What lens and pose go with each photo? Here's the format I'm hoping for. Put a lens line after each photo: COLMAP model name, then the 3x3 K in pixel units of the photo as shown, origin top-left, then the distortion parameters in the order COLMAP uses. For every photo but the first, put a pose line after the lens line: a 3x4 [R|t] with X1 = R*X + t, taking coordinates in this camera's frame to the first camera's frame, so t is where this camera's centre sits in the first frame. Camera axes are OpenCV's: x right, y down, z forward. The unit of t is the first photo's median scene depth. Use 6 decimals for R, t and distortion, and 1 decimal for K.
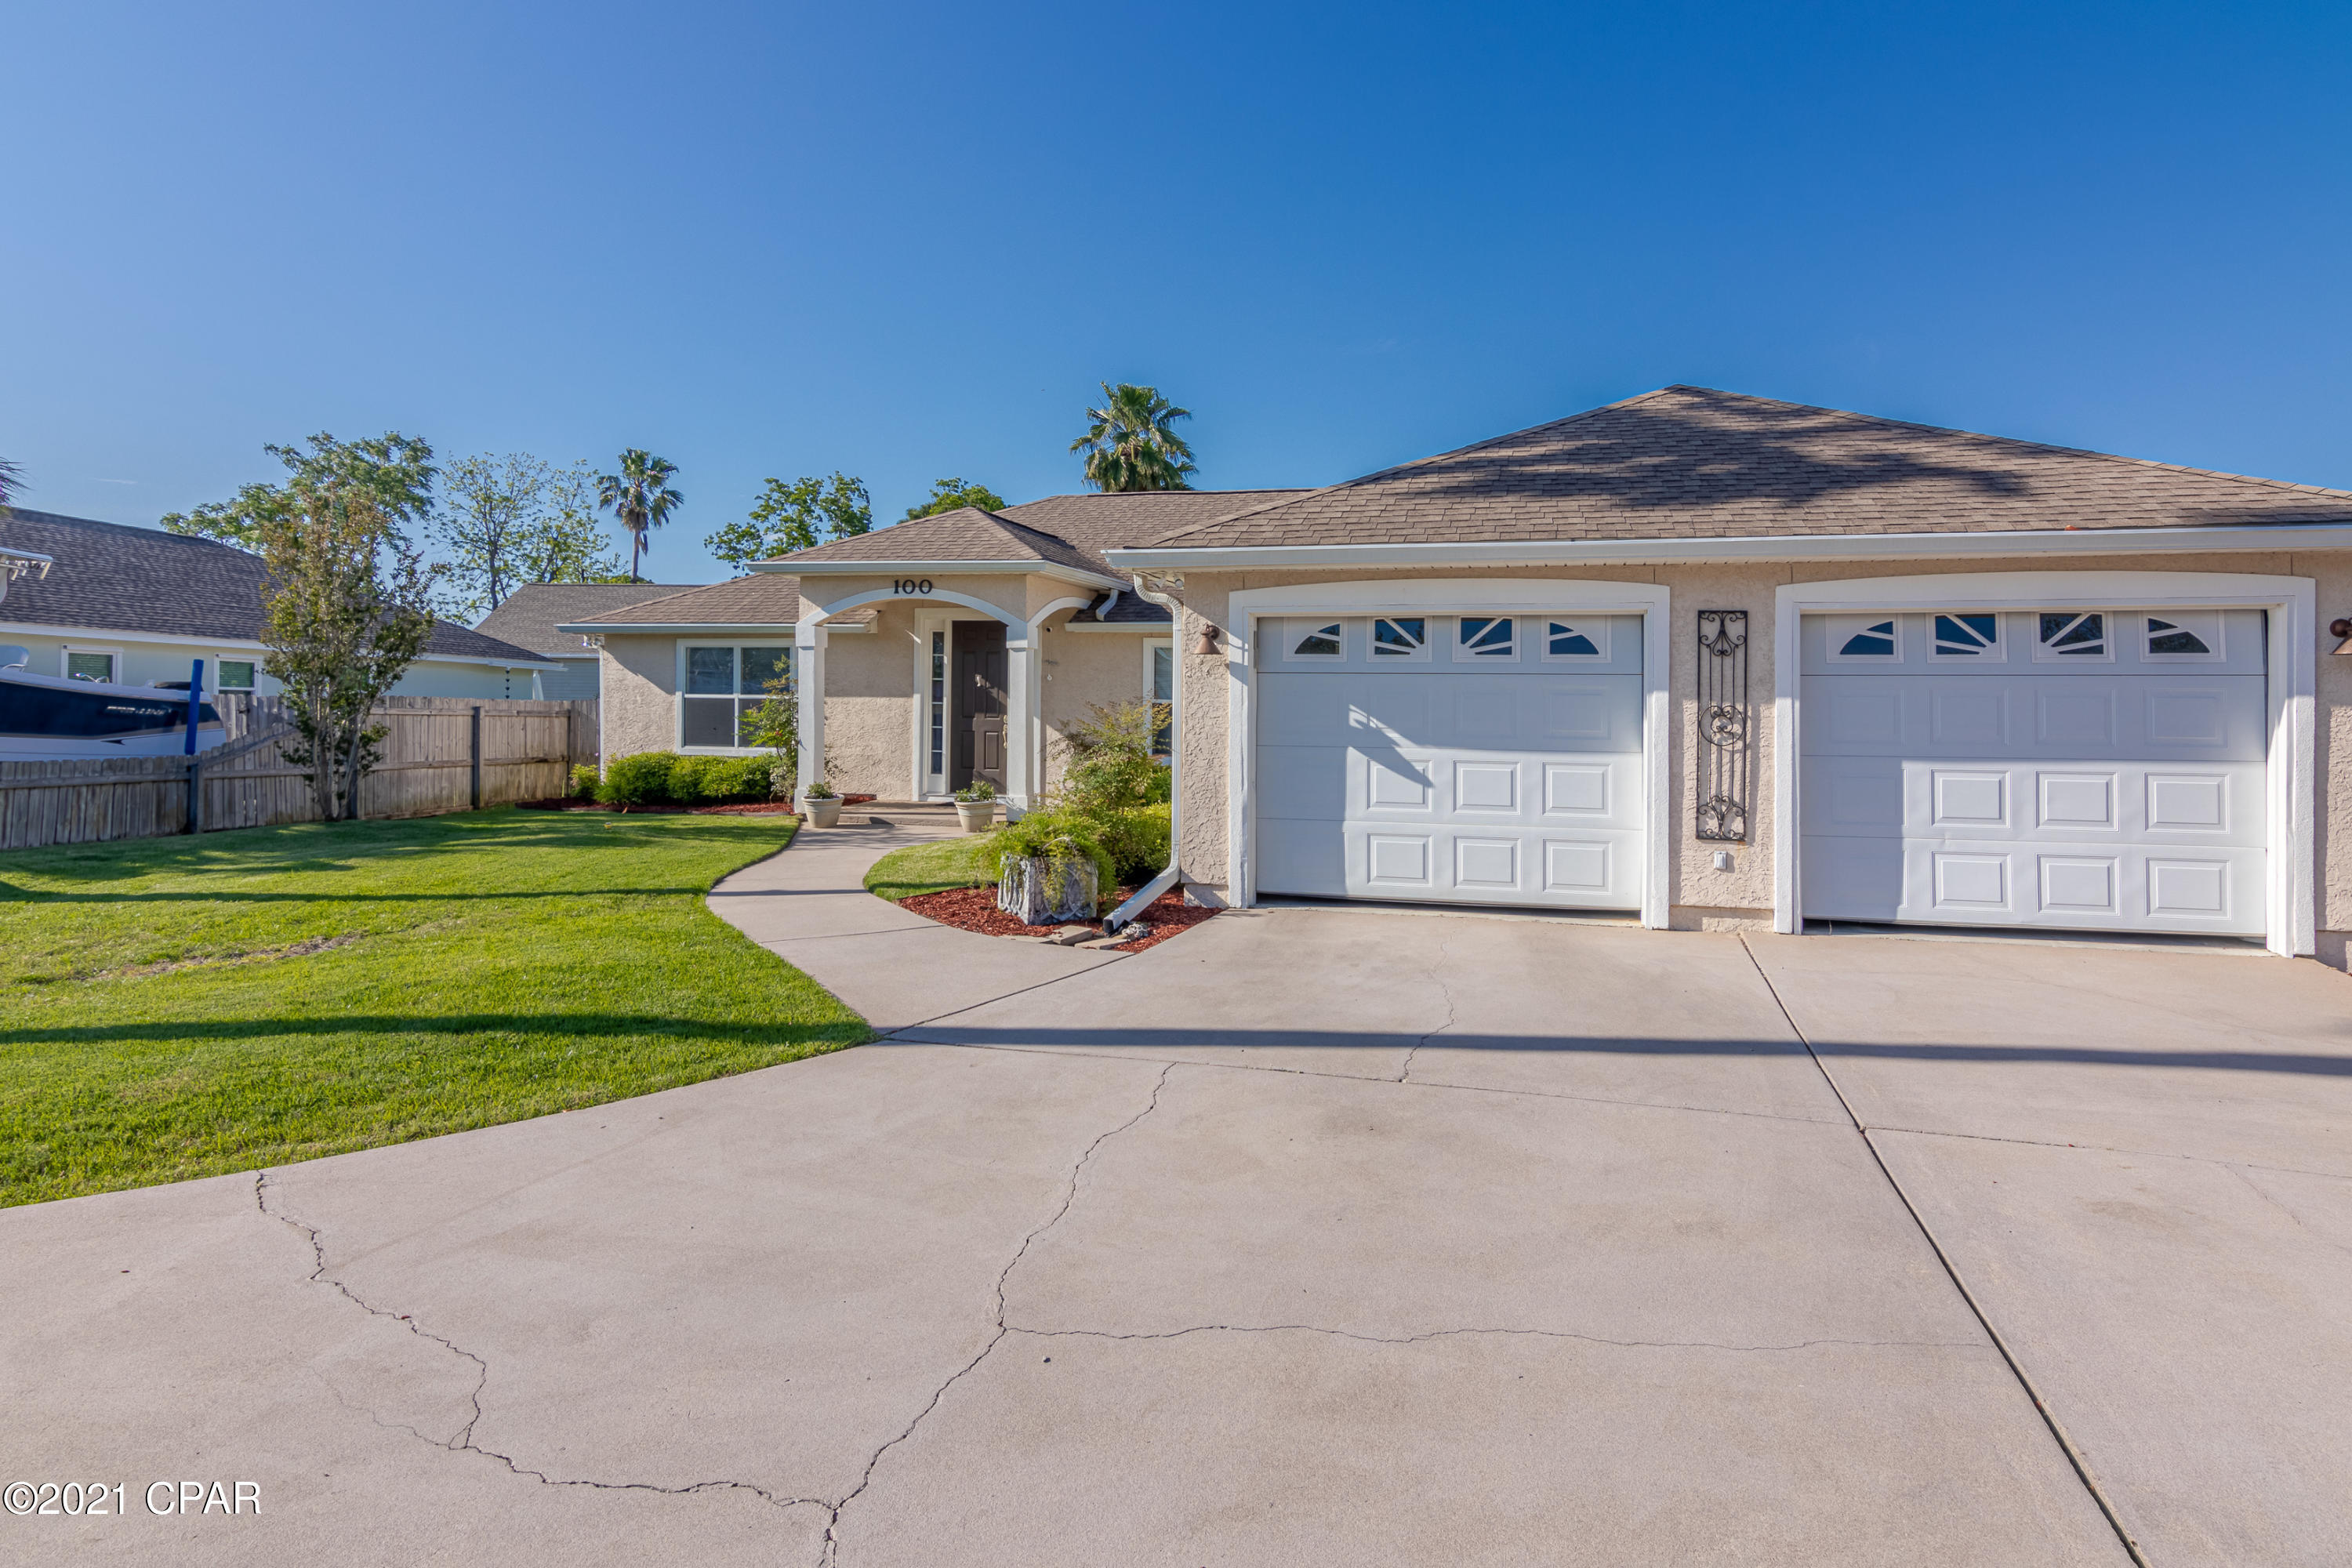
lens RADIAL K [[1276.2, 0, 1267.1], [0, 1276.2, 662.5], [0, 0, 1]] dist [0.001786, 0.000504]
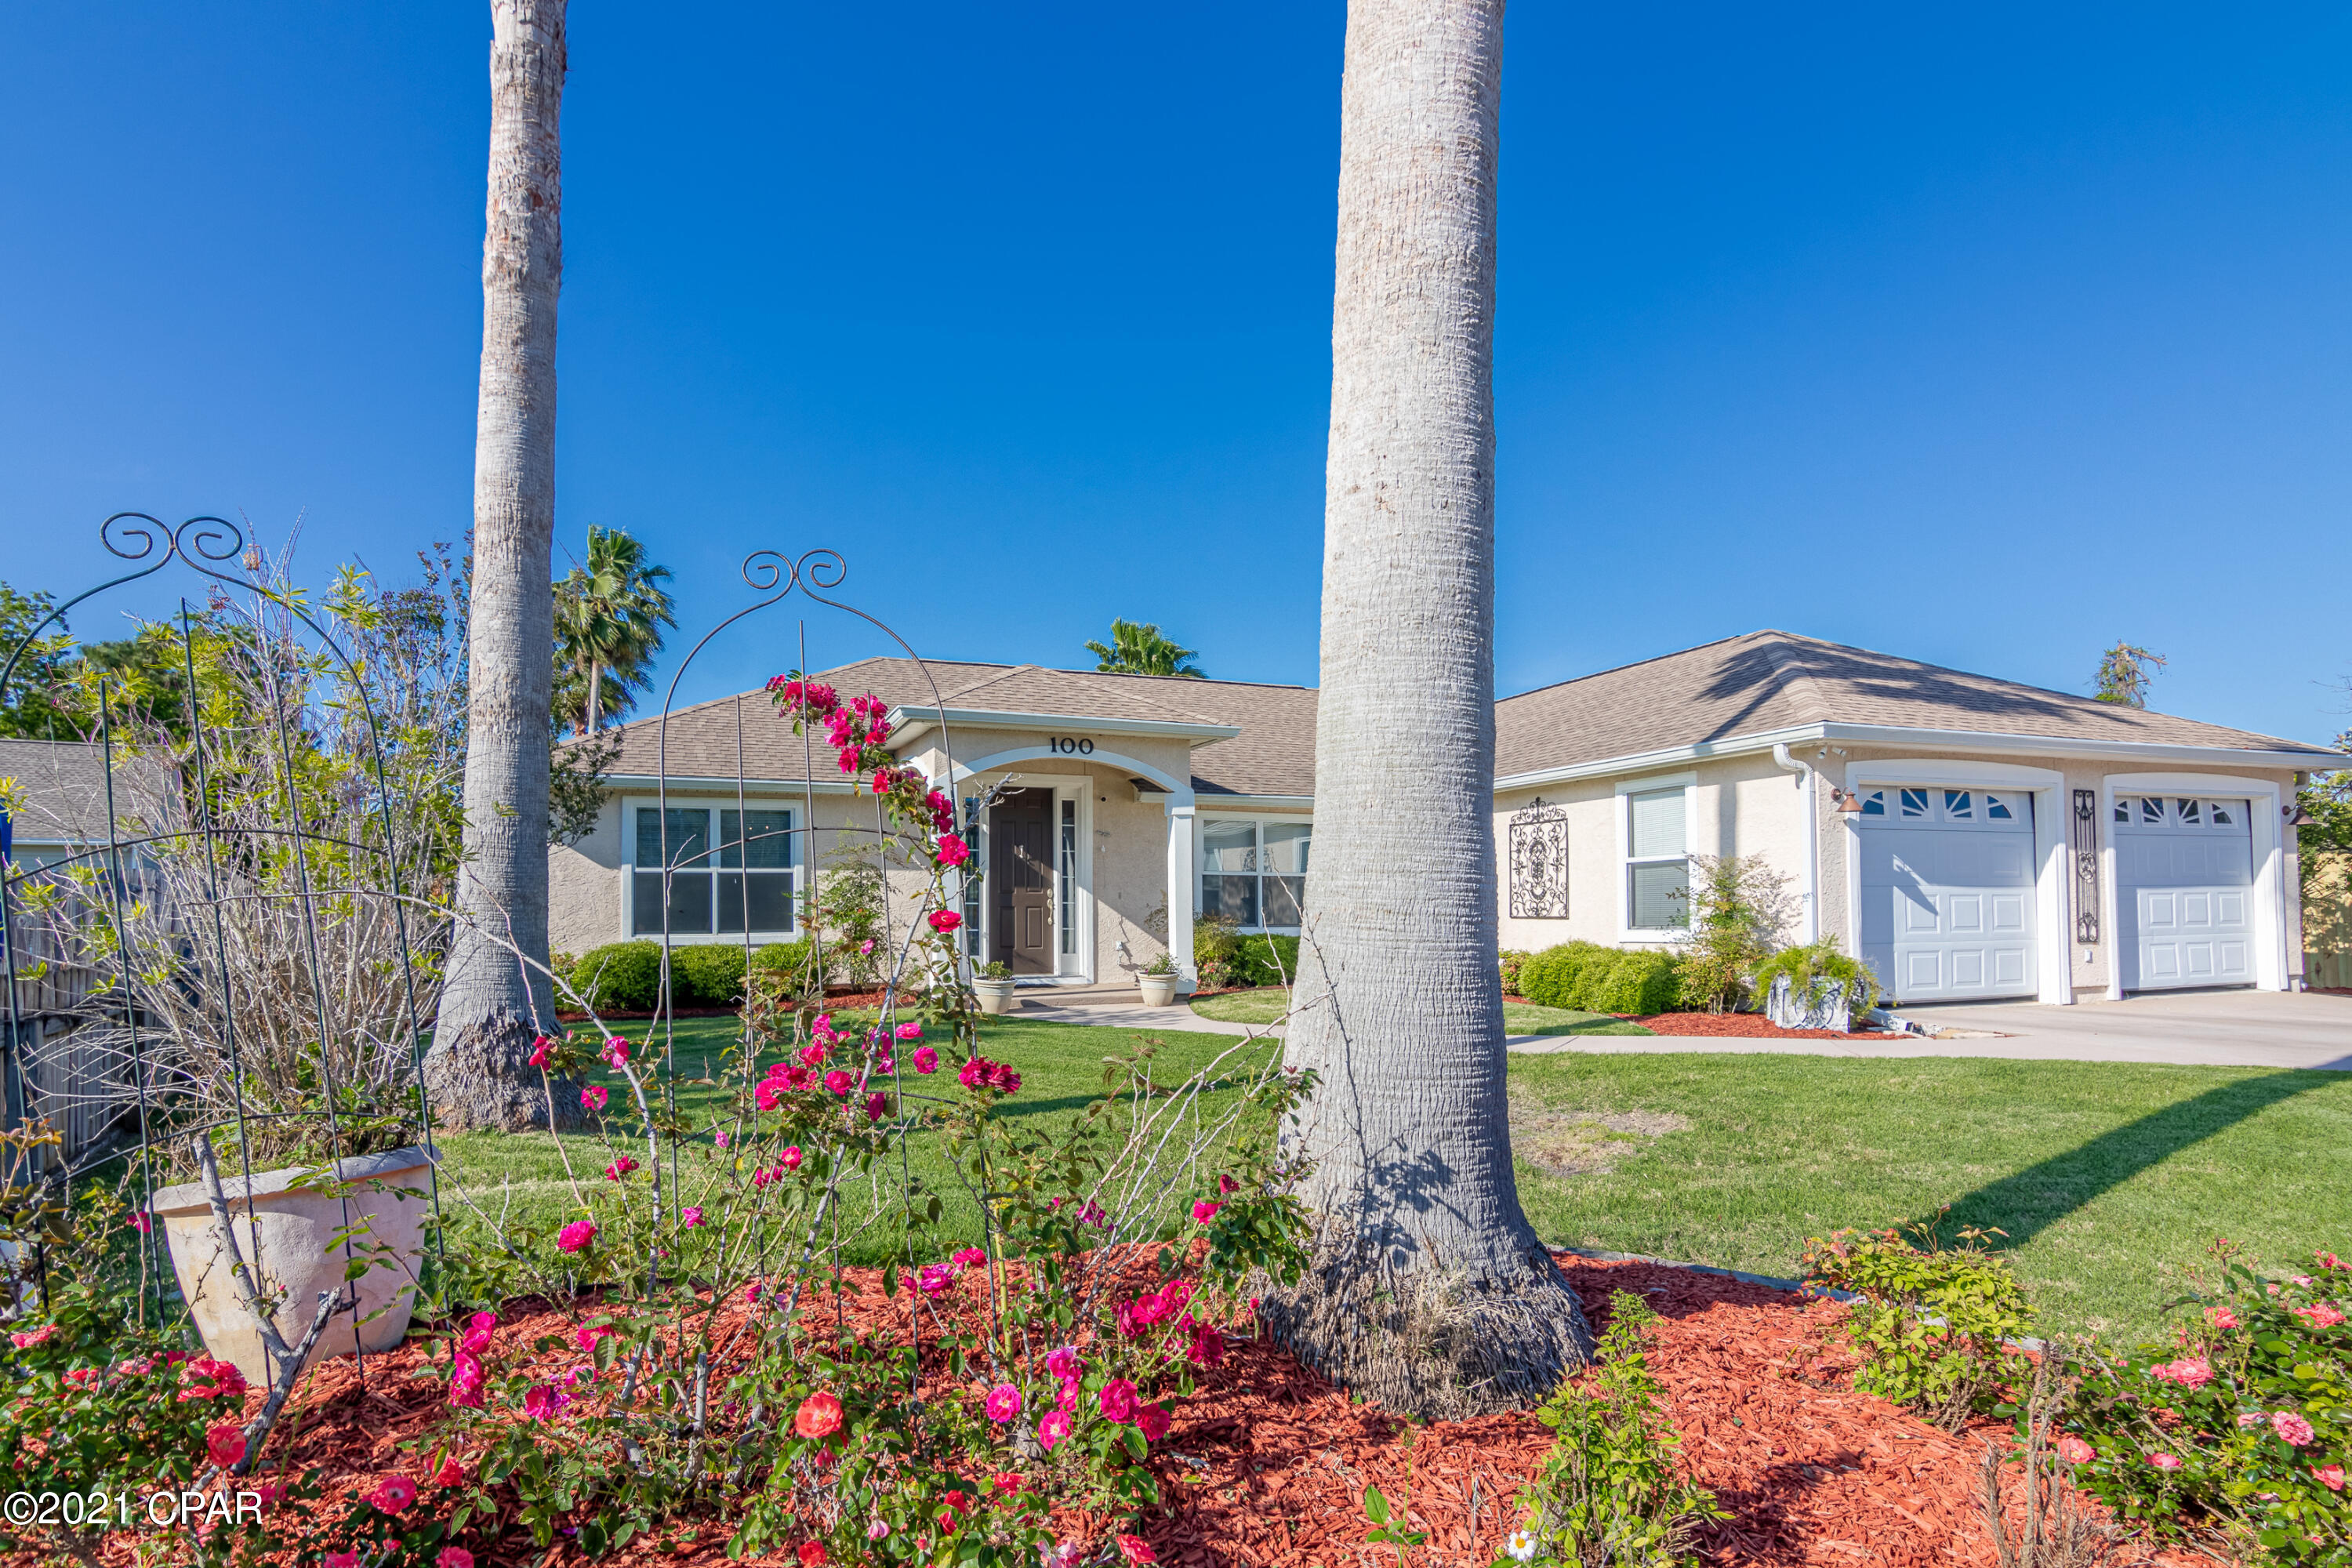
lens RADIAL K [[1228.1, 0, 1178.4], [0, 1228.1, 886.0], [0, 0, 1]] dist [0.005828, 0.000680]
pose [[0.809940, -0.005732, 0.586485, -1.295942], [-0.001815, 0.999923, 0.012279, 0.053634], [-0.586510, -0.011009, 0.809867, 0.426787]]
